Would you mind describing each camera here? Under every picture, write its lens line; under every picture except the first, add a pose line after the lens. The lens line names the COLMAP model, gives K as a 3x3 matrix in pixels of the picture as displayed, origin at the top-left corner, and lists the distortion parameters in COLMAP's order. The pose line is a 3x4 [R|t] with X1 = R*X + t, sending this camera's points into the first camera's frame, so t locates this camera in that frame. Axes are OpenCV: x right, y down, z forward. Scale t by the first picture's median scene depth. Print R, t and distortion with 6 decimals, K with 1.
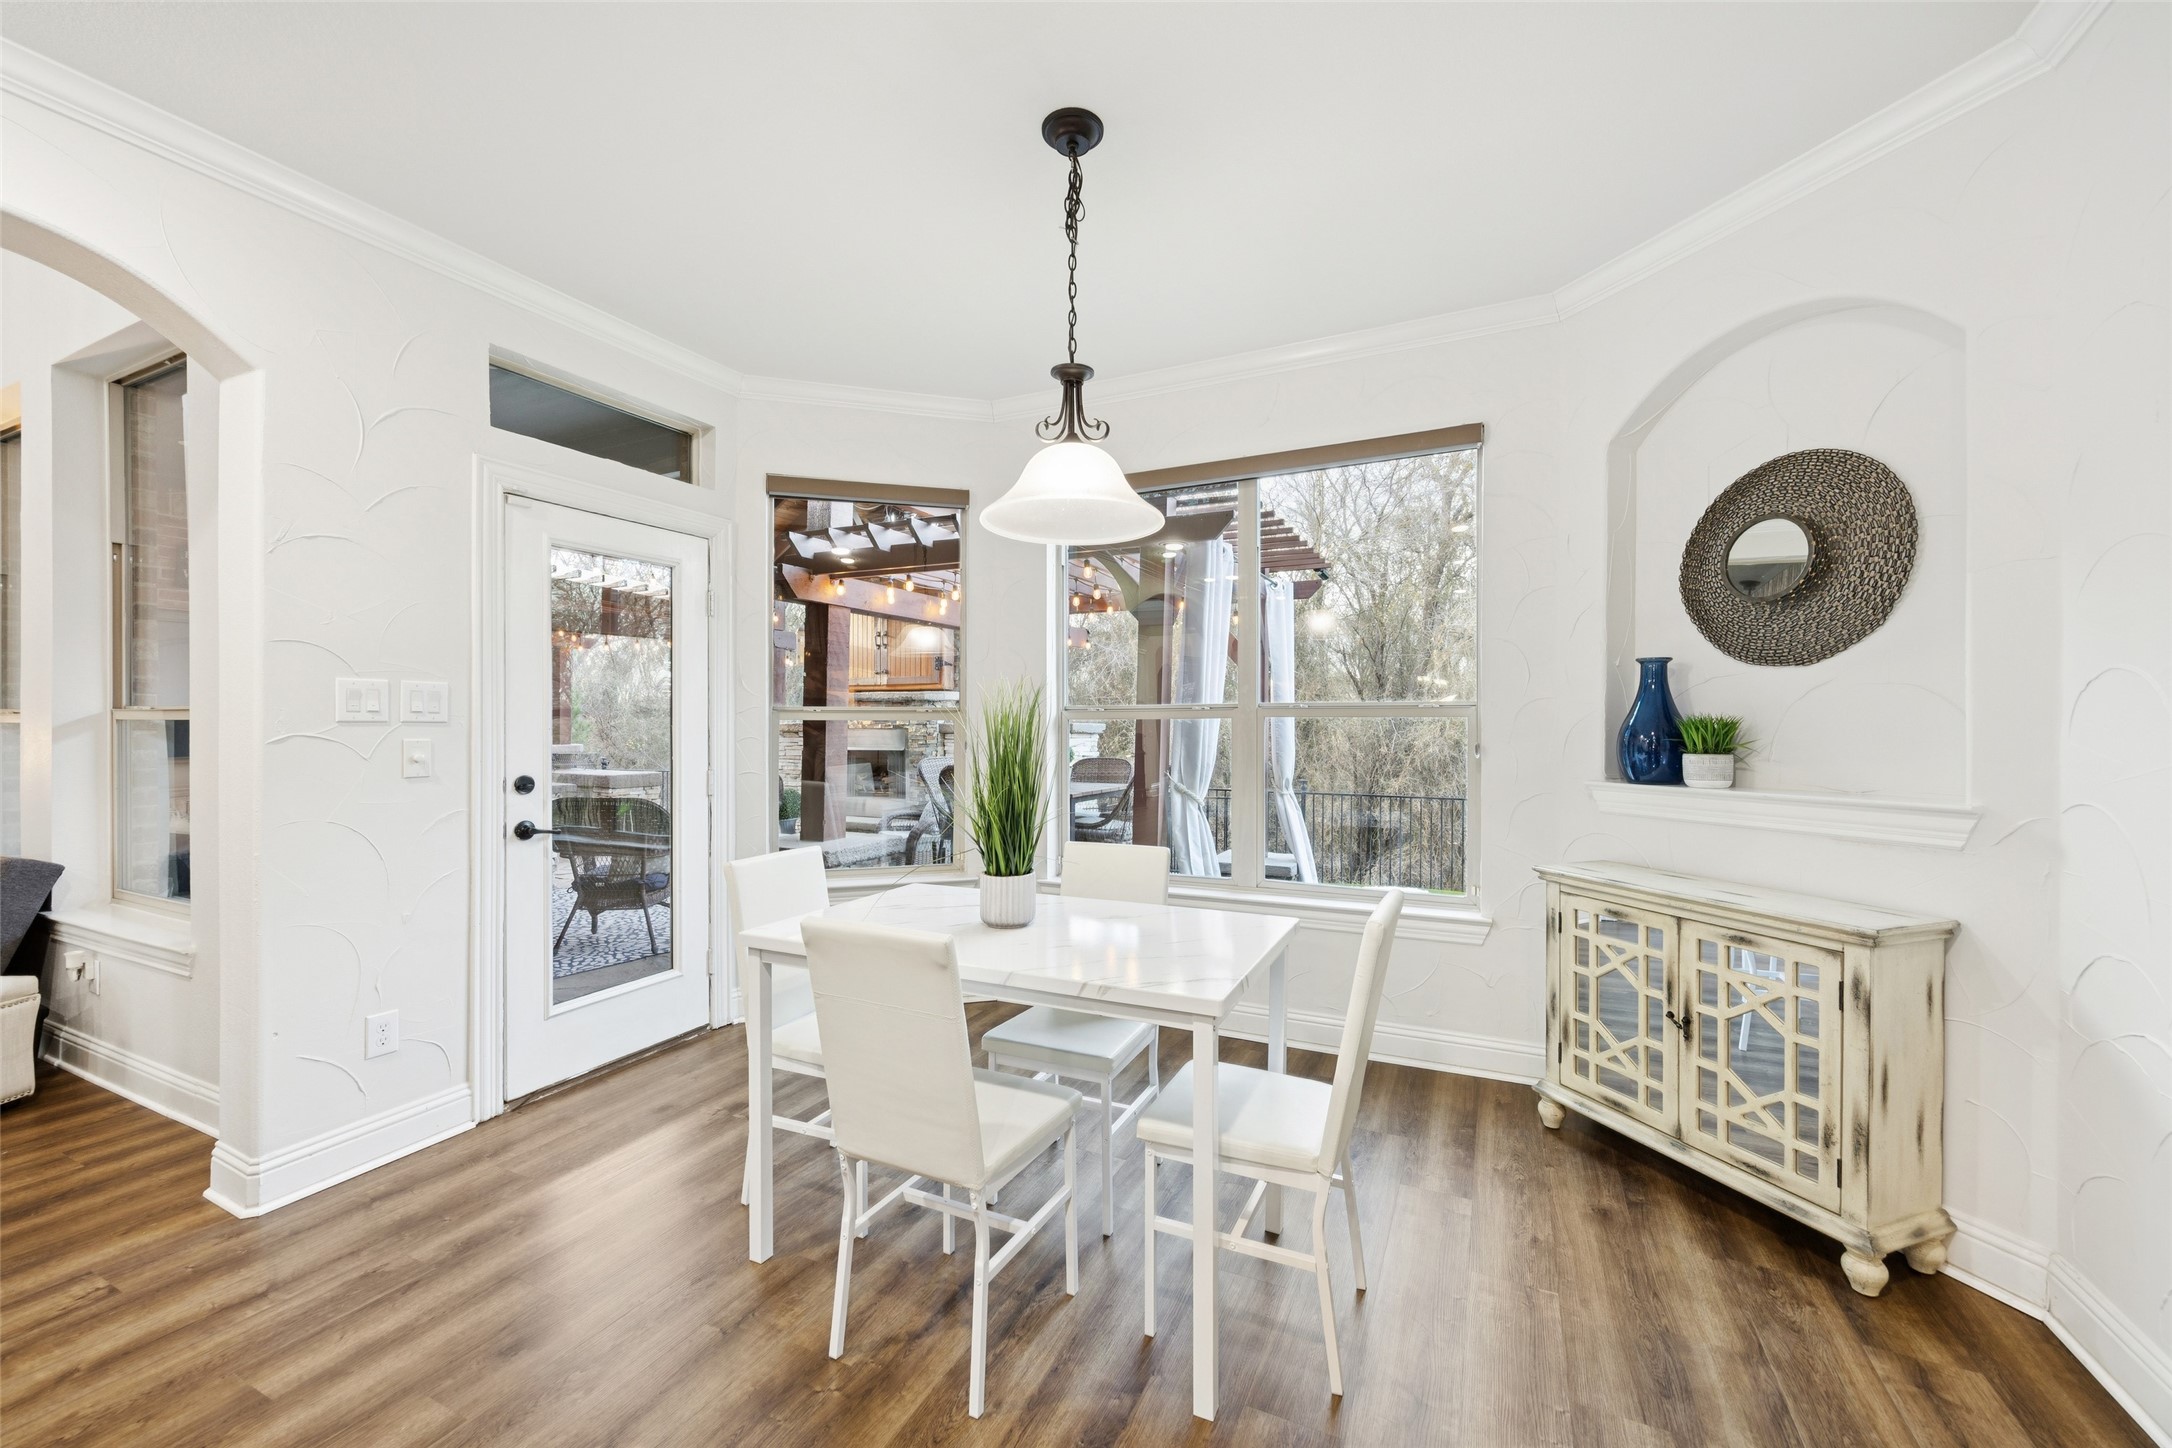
lens RADIAL K [[829.9, 0, 1102.7], [0, 829.9, 732.7], [0, 0, 1]] dist [-0.002929, -0.000309]
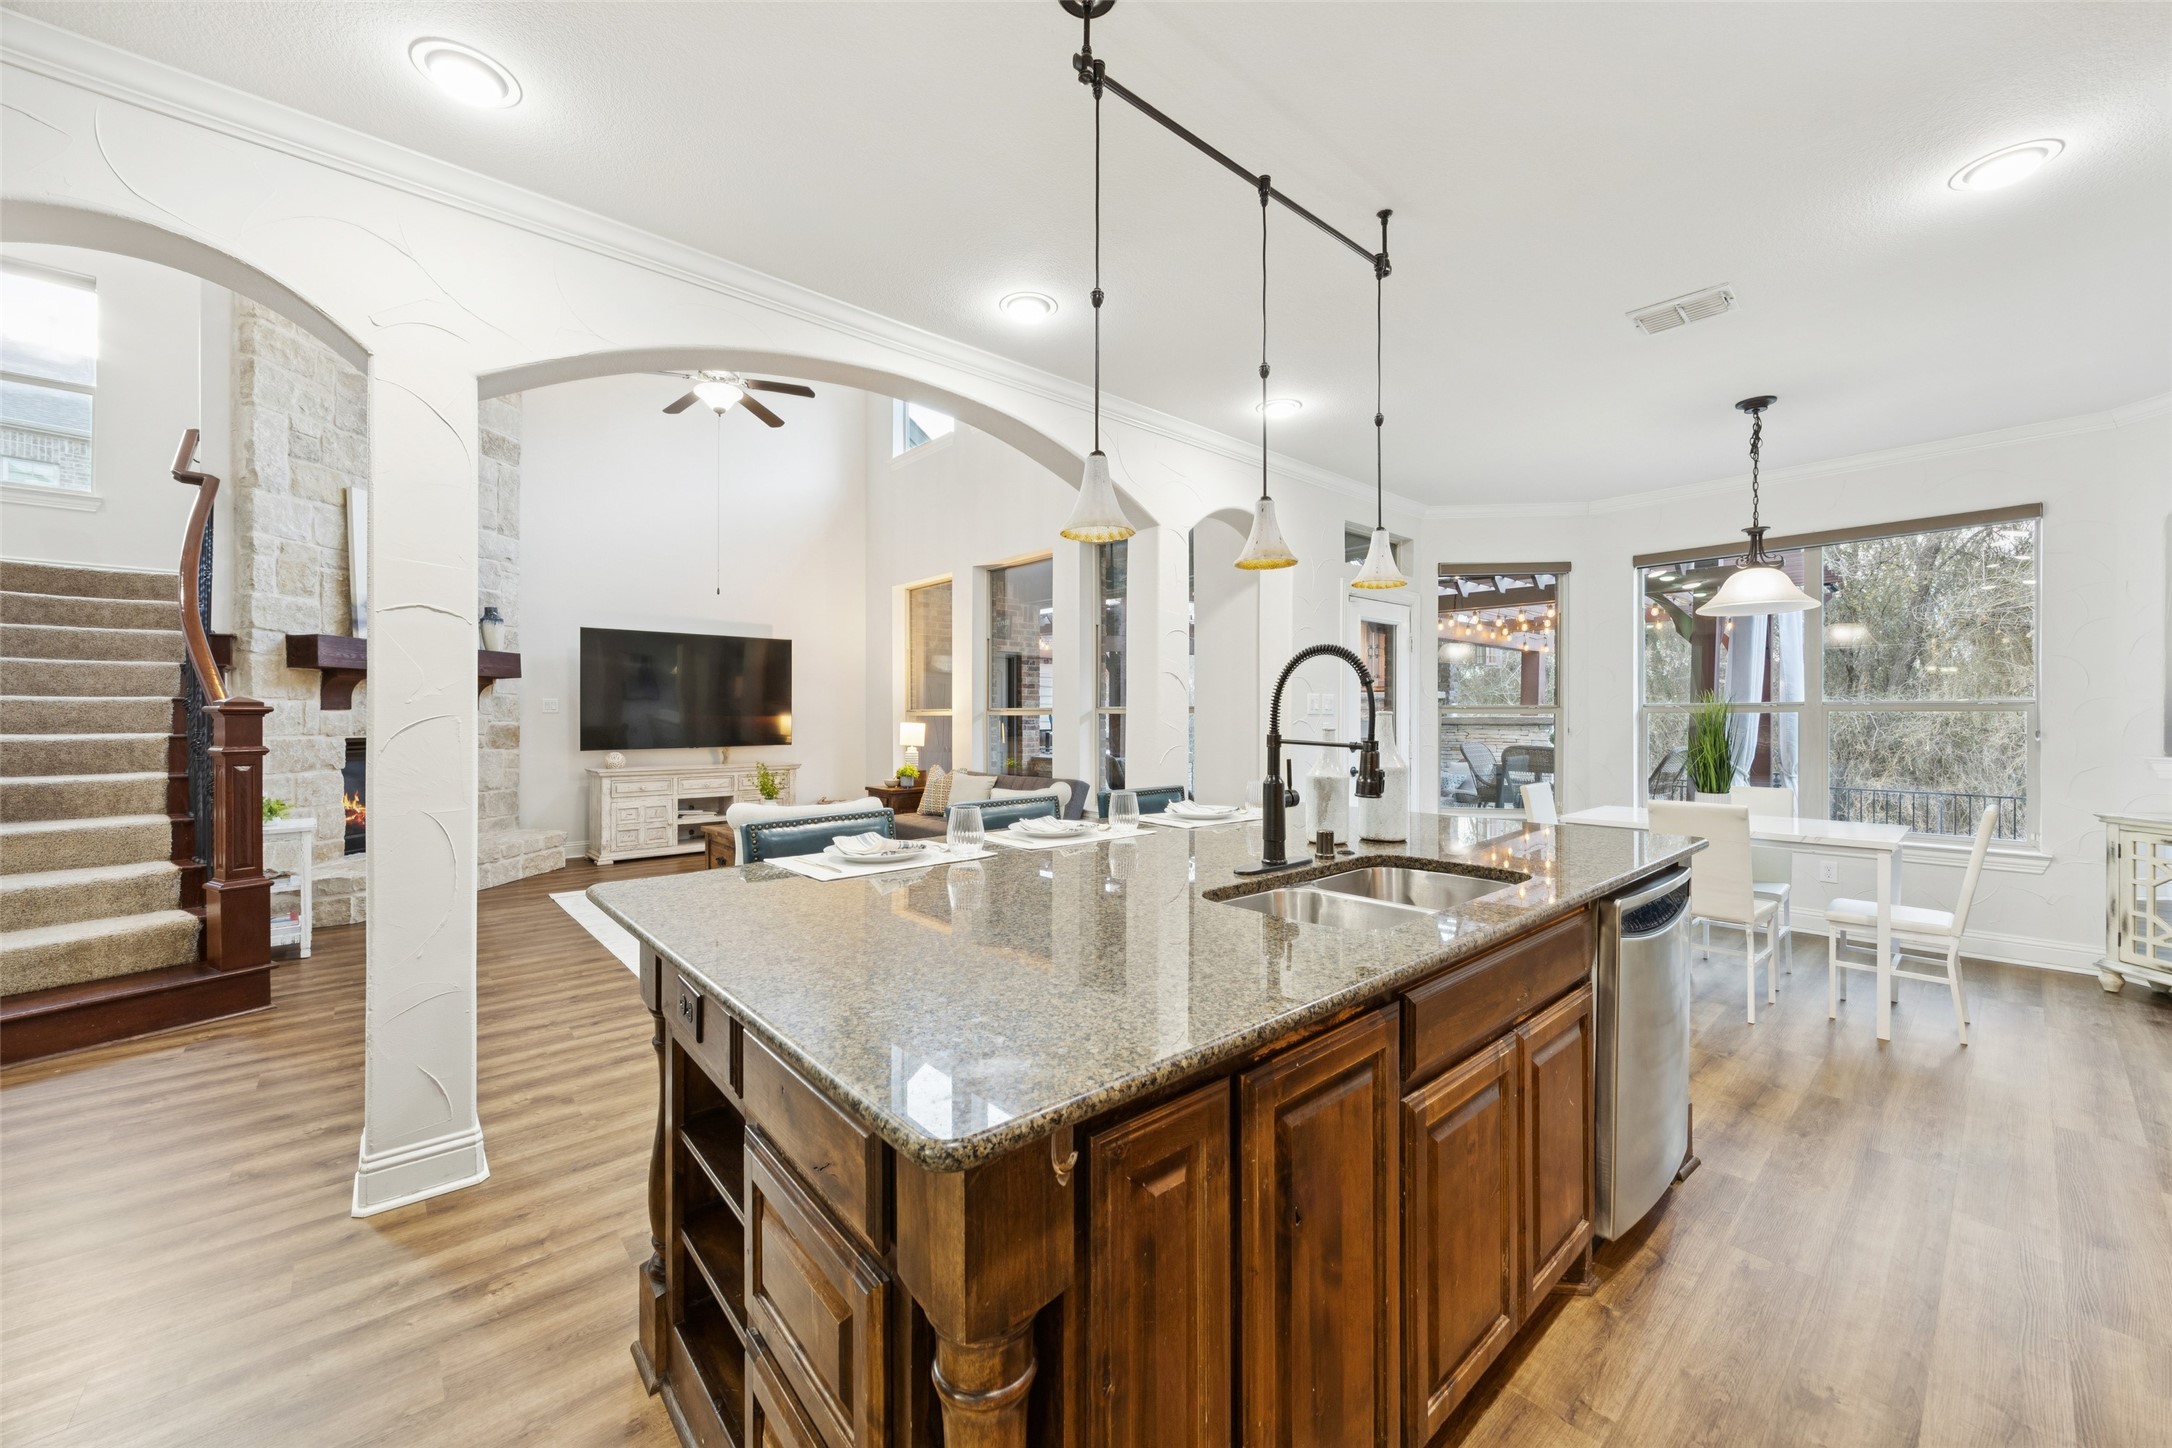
lens RADIAL K [[829.9, 0, 1077.3], [0, 829.9, 723.4], [0, 0, 1]] dist [-0.002929, -0.000309]
pose [[0.919381, 0.003314, -0.393353, -0.566207], [-0.005321, 0.999978, -0.004011, 0.018759], [0.393331, 0.005781, 0.919379, -1.062077]]
